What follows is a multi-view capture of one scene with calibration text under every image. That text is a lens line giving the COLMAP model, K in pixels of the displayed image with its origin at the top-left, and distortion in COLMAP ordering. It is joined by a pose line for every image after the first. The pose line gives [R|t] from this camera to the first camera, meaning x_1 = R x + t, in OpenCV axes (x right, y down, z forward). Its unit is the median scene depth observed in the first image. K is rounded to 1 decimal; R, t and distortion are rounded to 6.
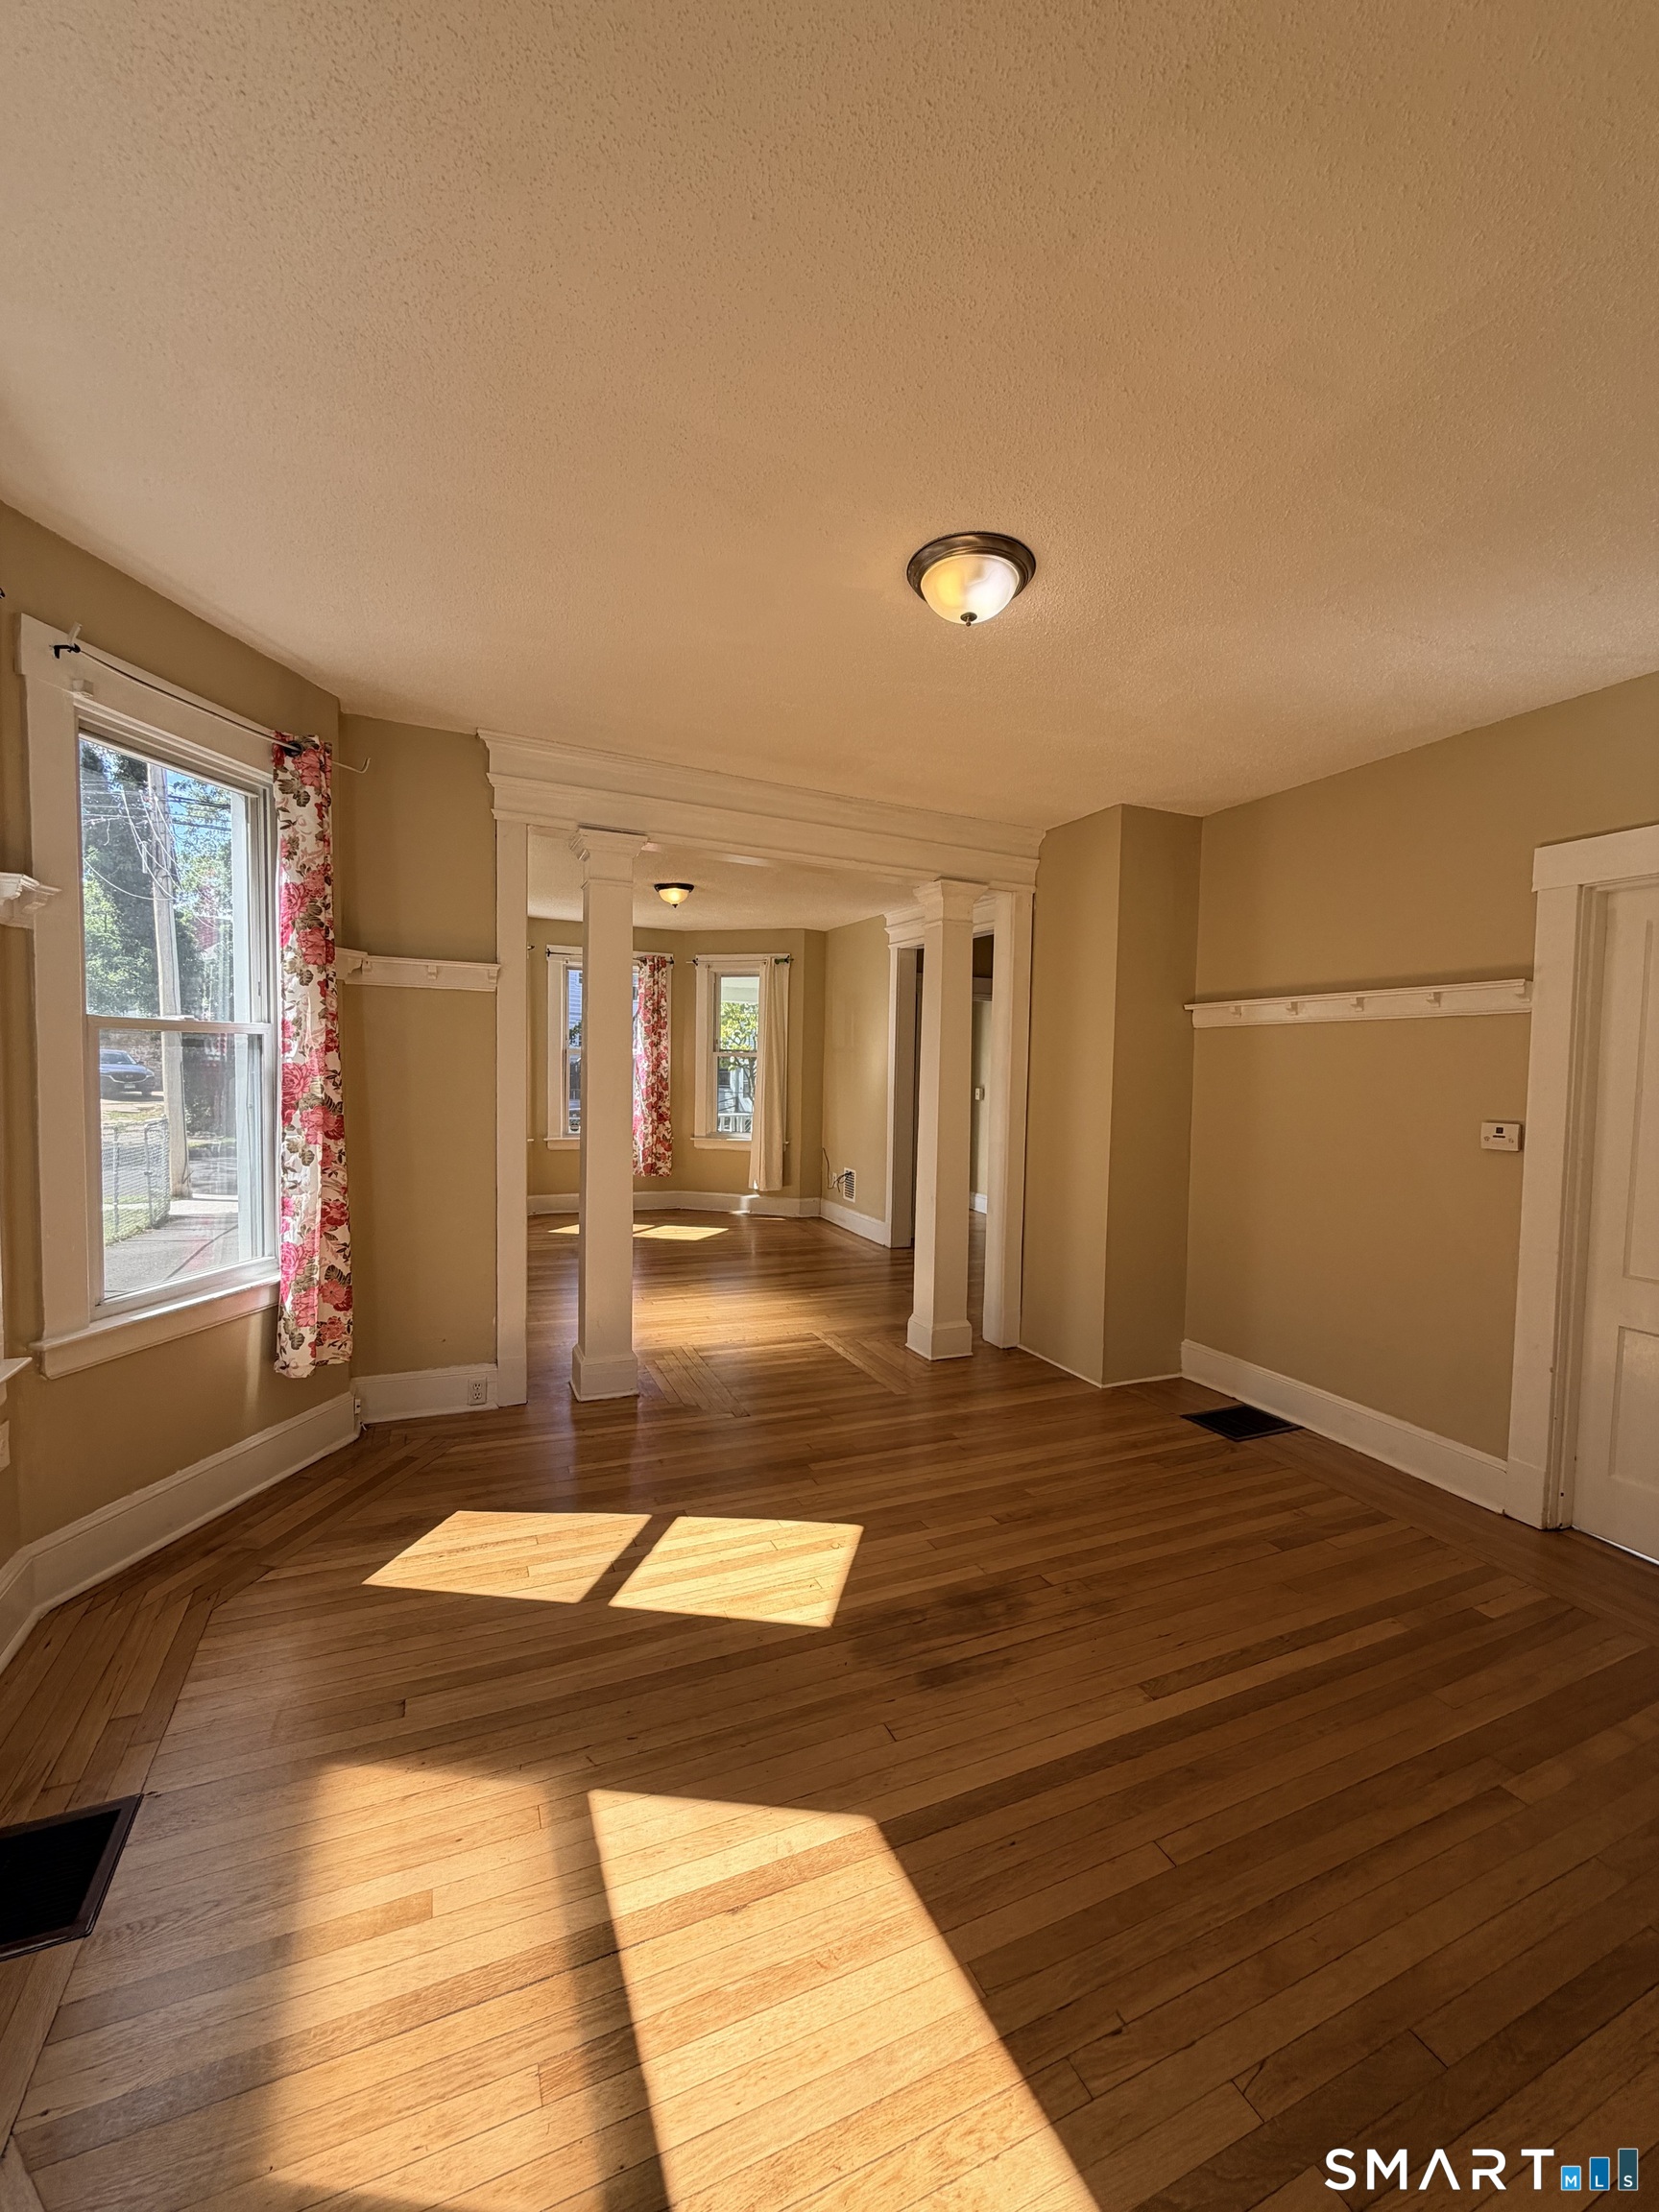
lens RADIAL K [[880.7, 0, 829.5], [0, 880.7, 1106.0], [0, 0, 1]] dist [0.001808, 0.000589]
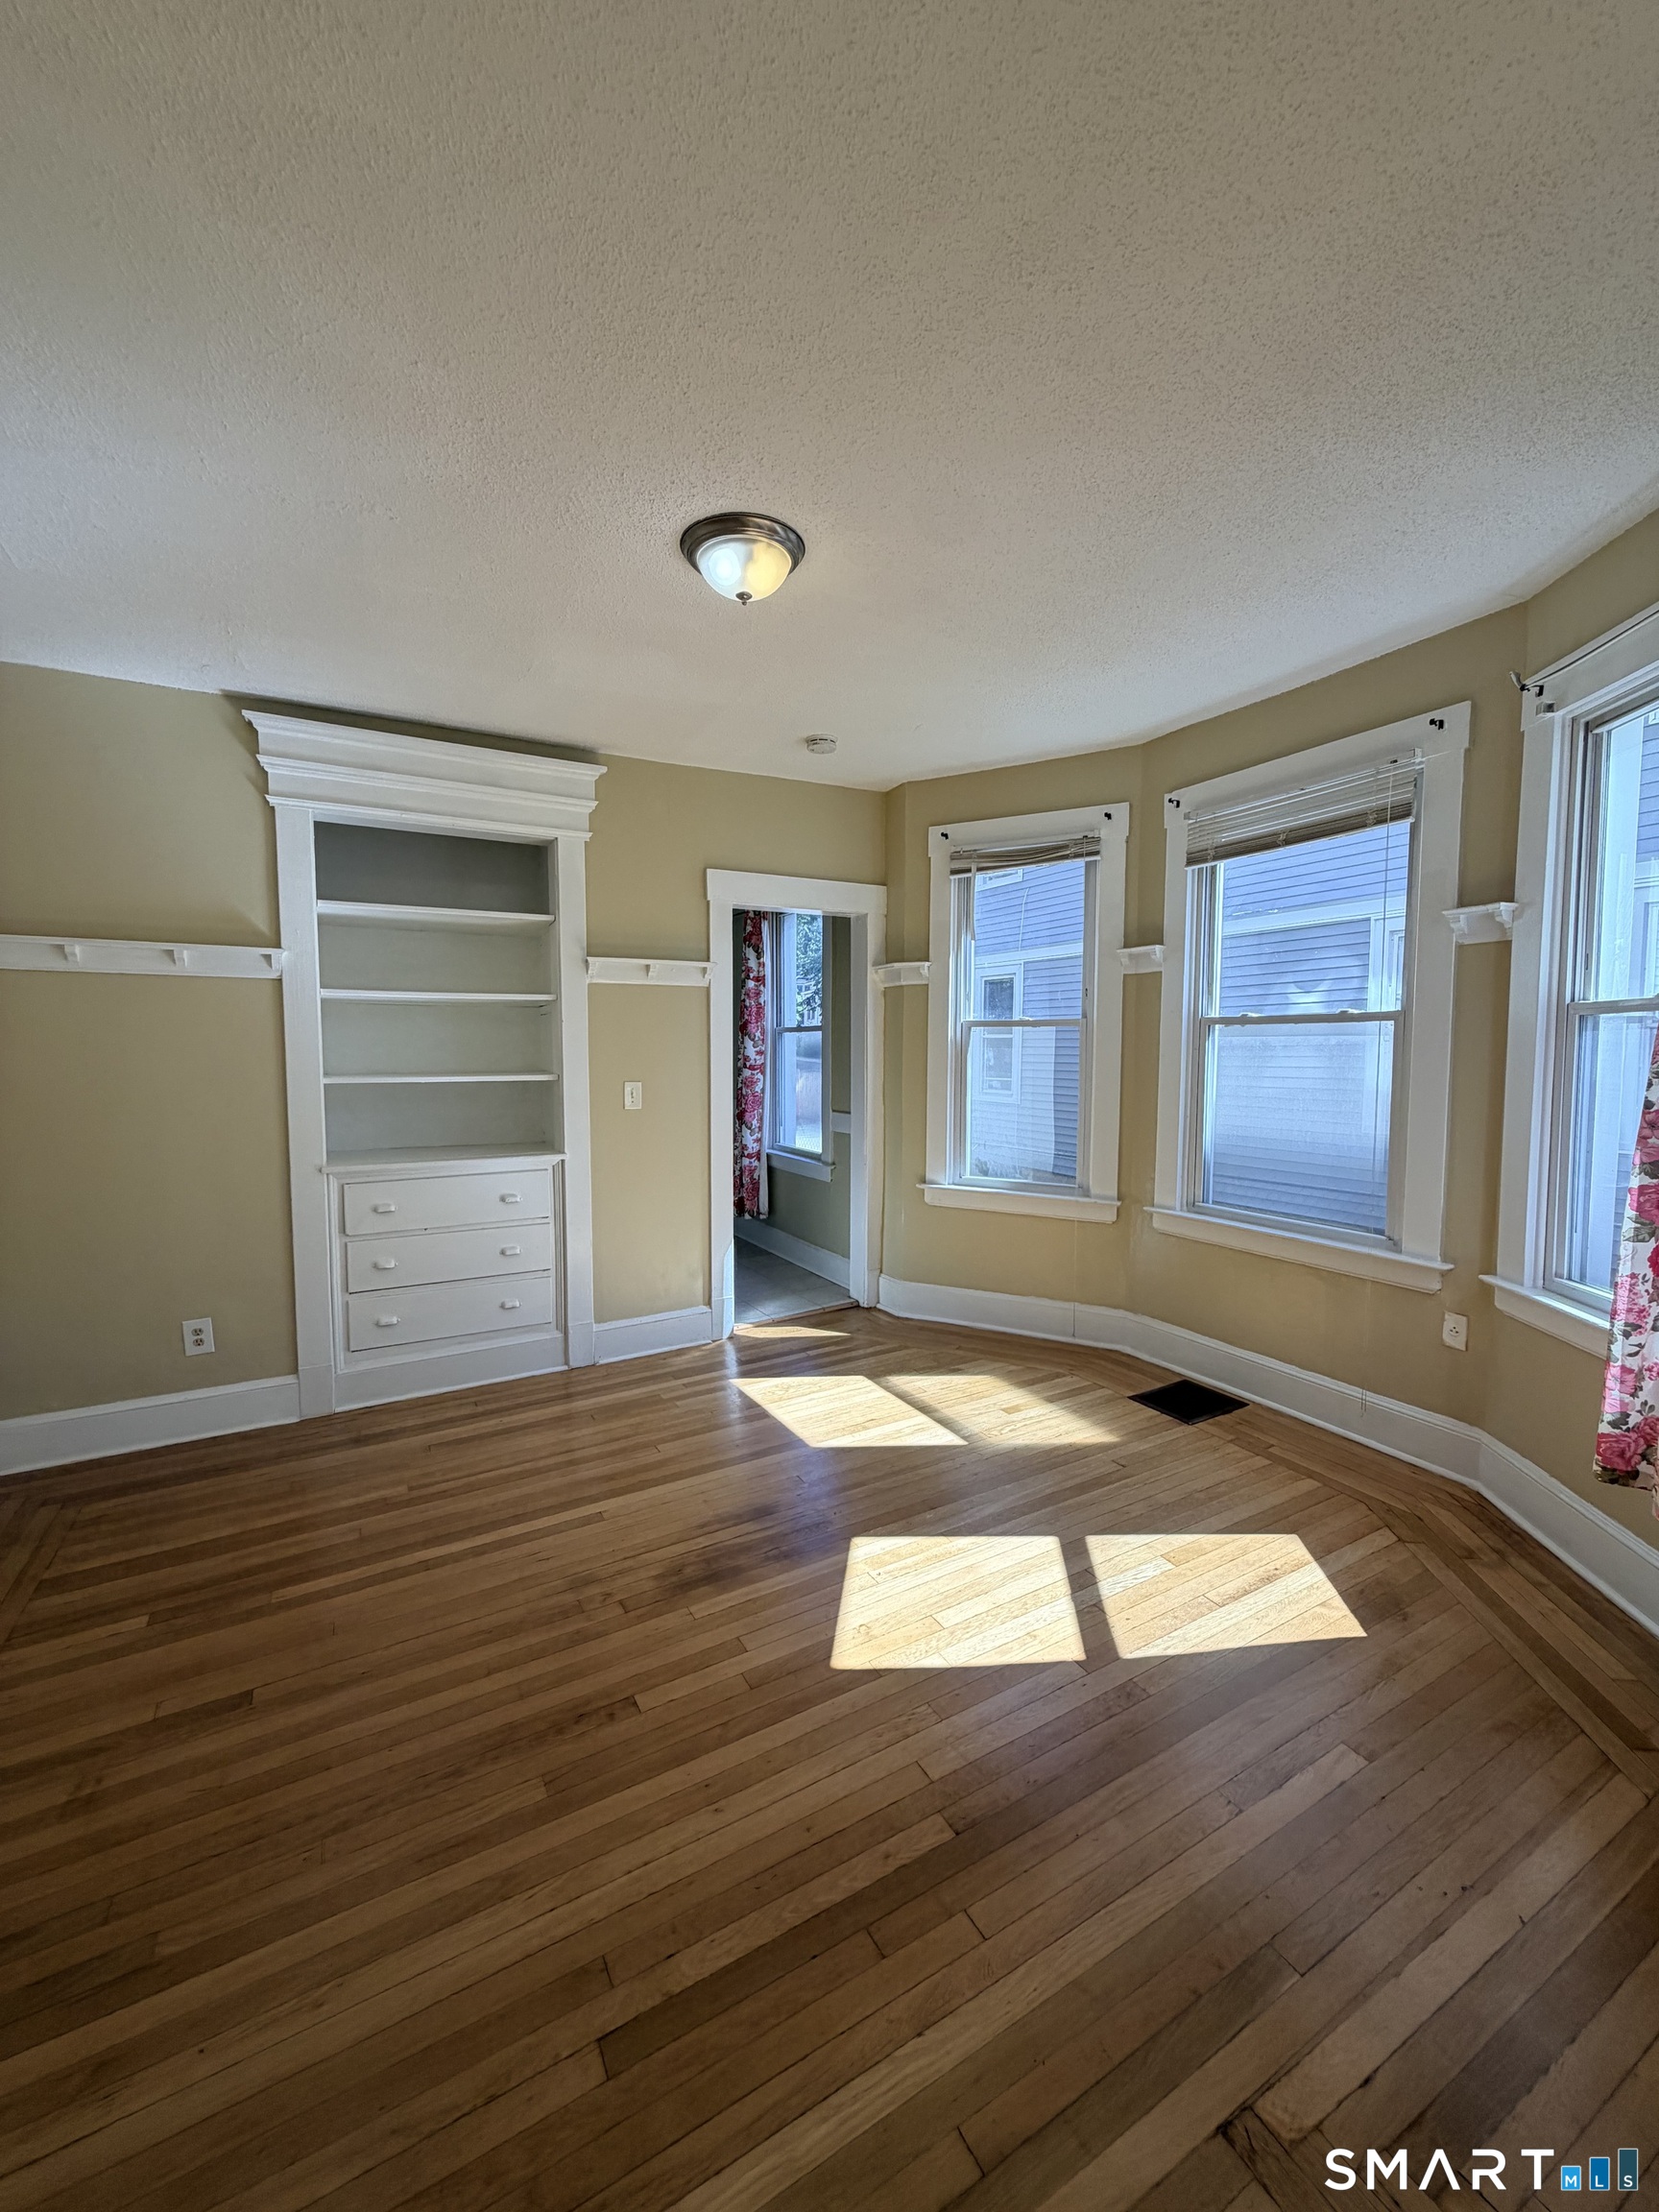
lens RADIAL K [[880.7, 0, 829.5], [0, 880.7, 1106.0], [0, 0, 1]] dist [0.001808, 0.000589]
pose [[-0.996234, -0.016388, -0.085142, 0.122943], [-0.026182, 0.992995, 0.115218, -0.075717], [0.082657, 0.117013, -0.989685, 1.877742]]
